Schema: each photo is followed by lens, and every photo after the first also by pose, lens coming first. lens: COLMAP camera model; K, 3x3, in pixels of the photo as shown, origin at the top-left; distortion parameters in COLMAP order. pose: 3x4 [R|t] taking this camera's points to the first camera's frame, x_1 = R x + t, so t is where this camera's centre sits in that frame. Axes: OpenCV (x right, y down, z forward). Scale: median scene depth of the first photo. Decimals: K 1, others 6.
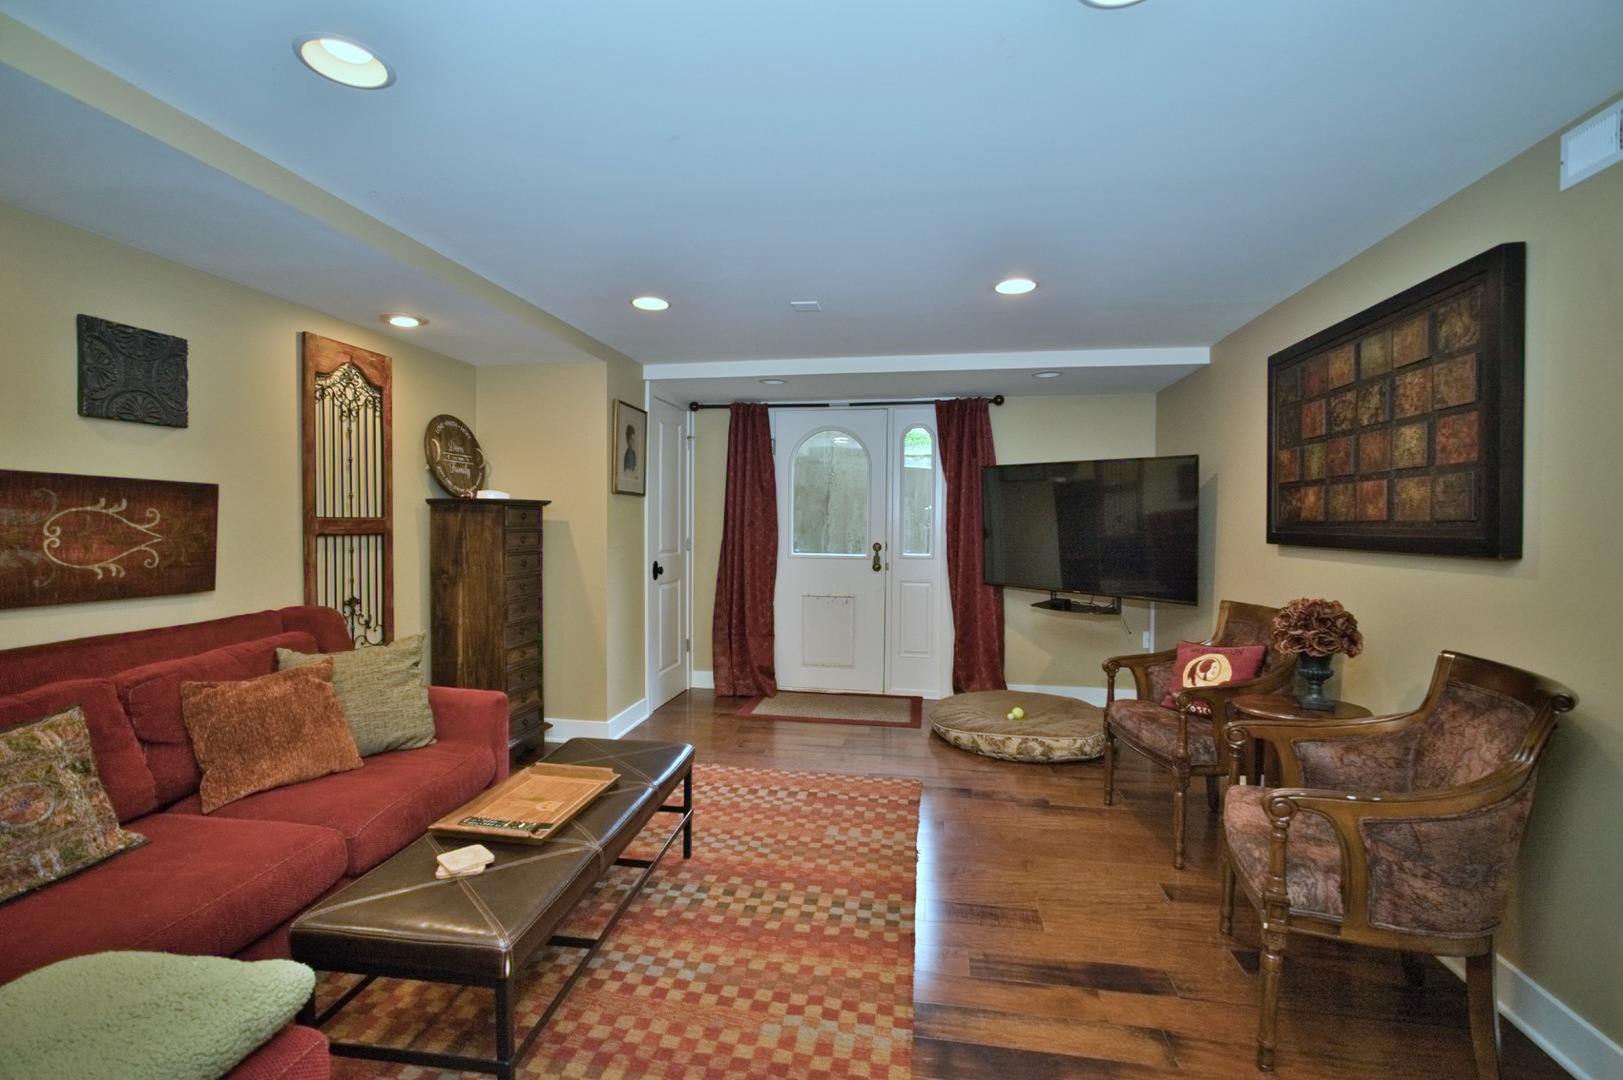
lens RADIAL K [[701.8, 0, 808.2], [0, 701.8, 541.7], [0, 0, 1]] dist [-0.020711, 0.002469]
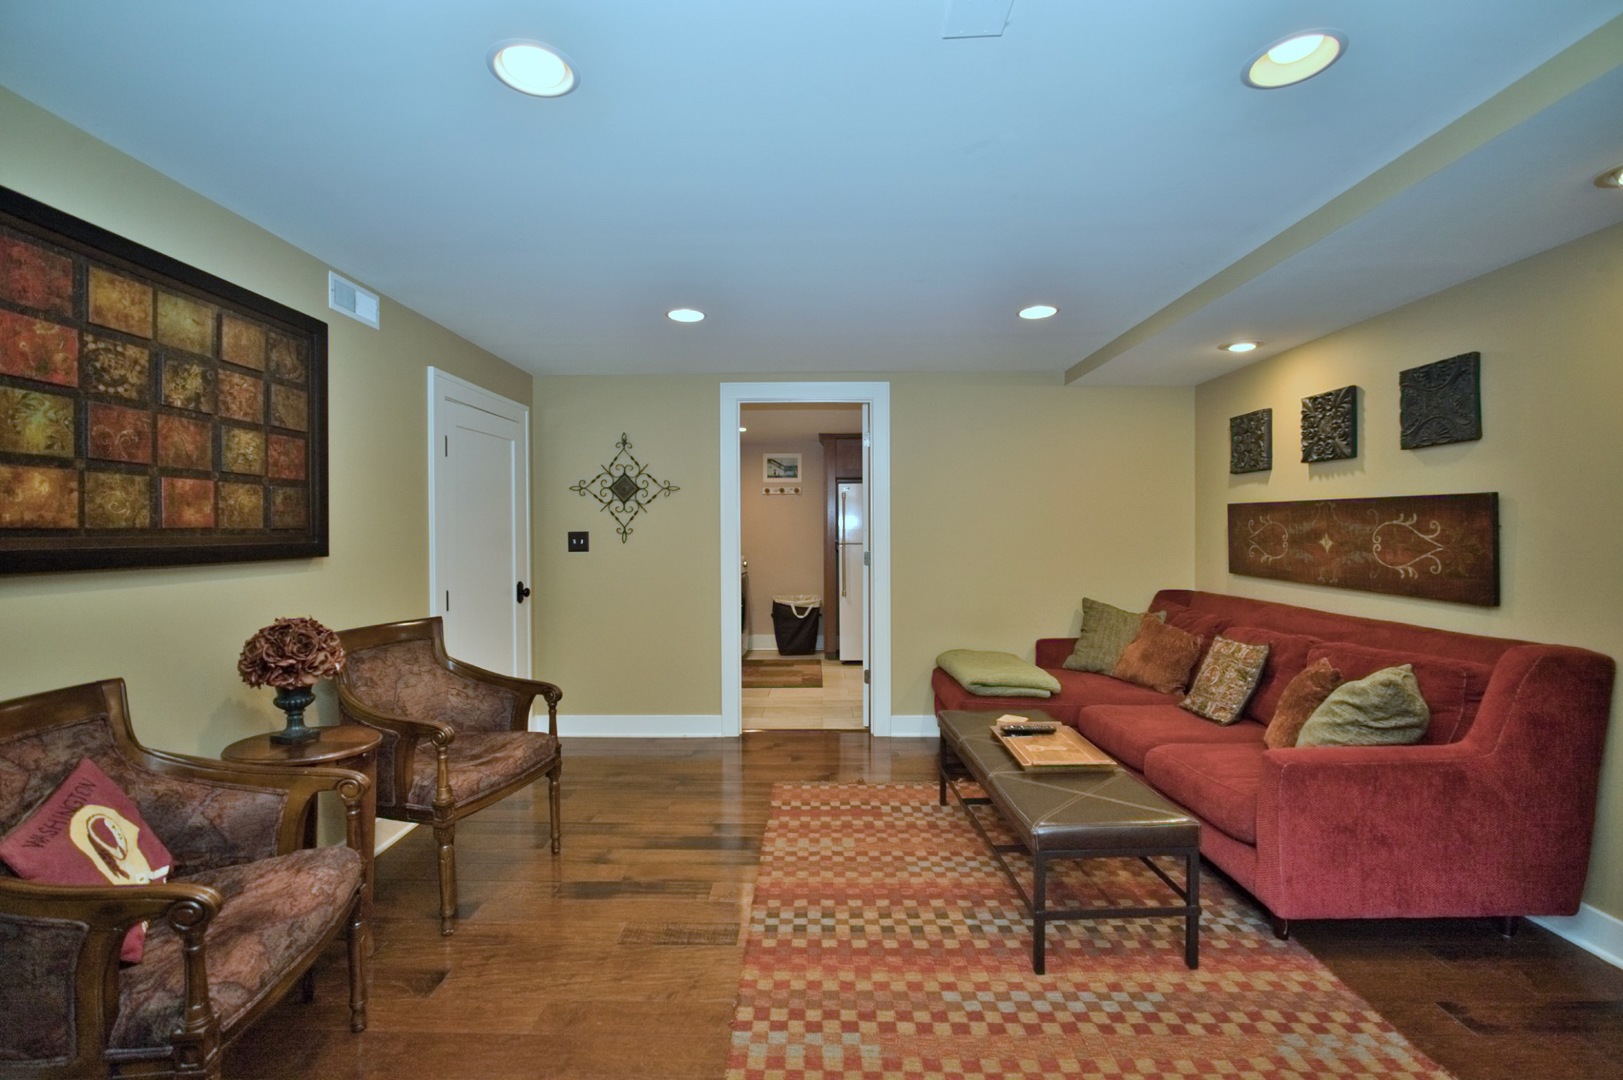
lens RADIAL K [[701.8, 0, 808.3], [0, 701.8, 532.9], [0, 0, 1]] dist [-0.020711, 0.002469]
pose [[-0.987801, -0.002401, -0.155704, 0.229380], [-0.007357, 0.999484, 0.031263, -0.057584], [0.155548, 0.032027, -0.987309, 1.994632]]
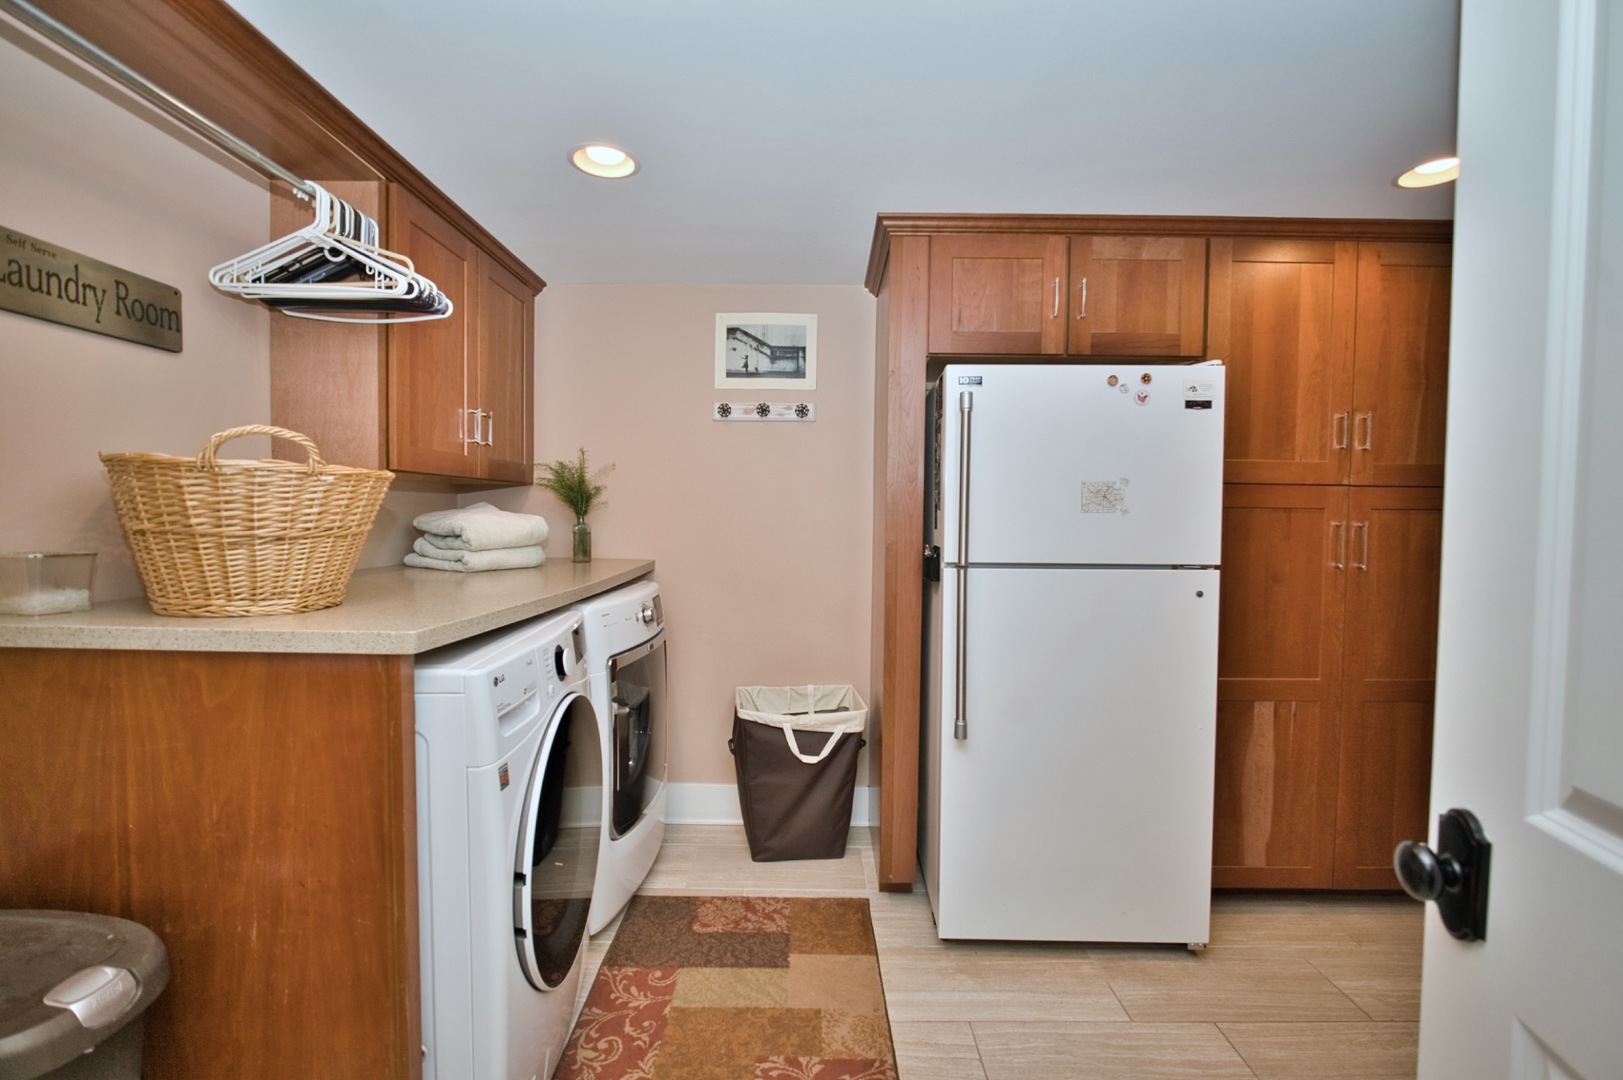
lens RADIAL K [[701.8, 0, 812.0], [0, 701.8, 542.5], [0, 0, 1]] dist [-0.020711, 0.002469]
pose [[-0.986717, -0.010960, -0.162081, 0.128771], [-0.021176, 0.997886, 0.061440, -0.035775], [0.161065, 0.064056, -0.984863, 1.256572]]
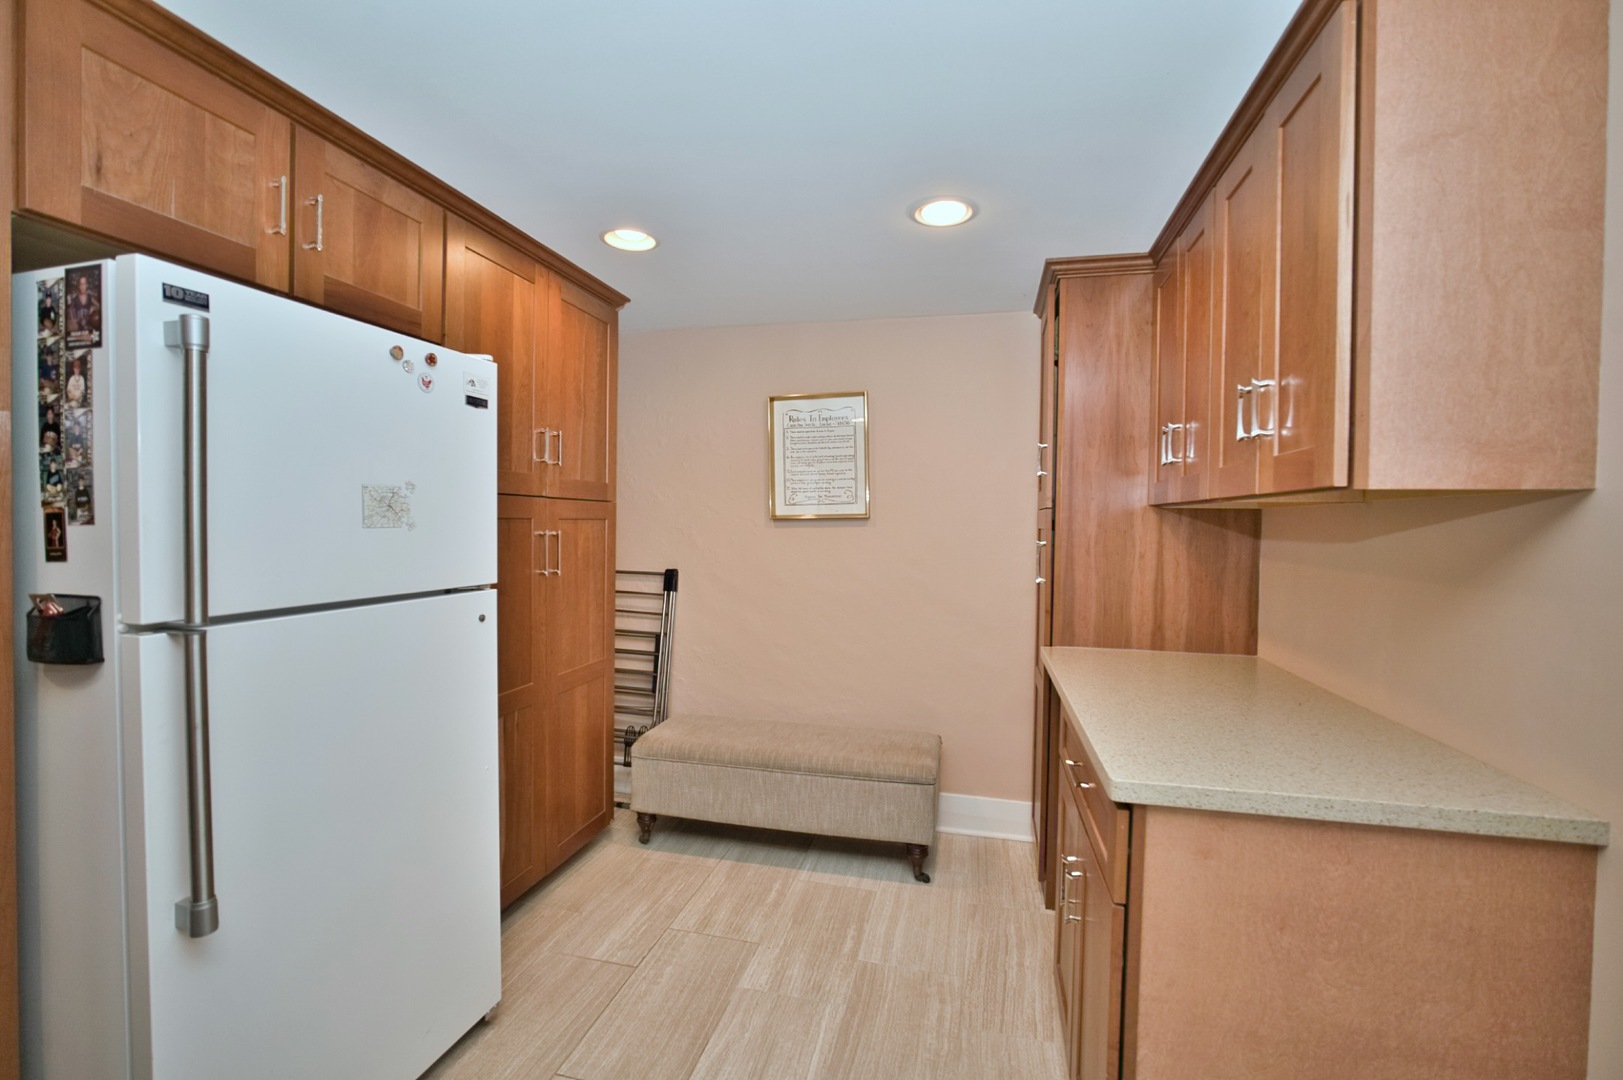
lens RADIAL K [[701.8, 0, 809.5], [0, 701.8, 540.8], [0, 0, 1]] dist [-0.020711, 0.002469]
pose [[-0.078571, 0.017950, -0.996747, 0.171766], [-0.038249, 0.999047, 0.021006, -0.038525], [0.996175, 0.039775, -0.077809, 1.123044]]
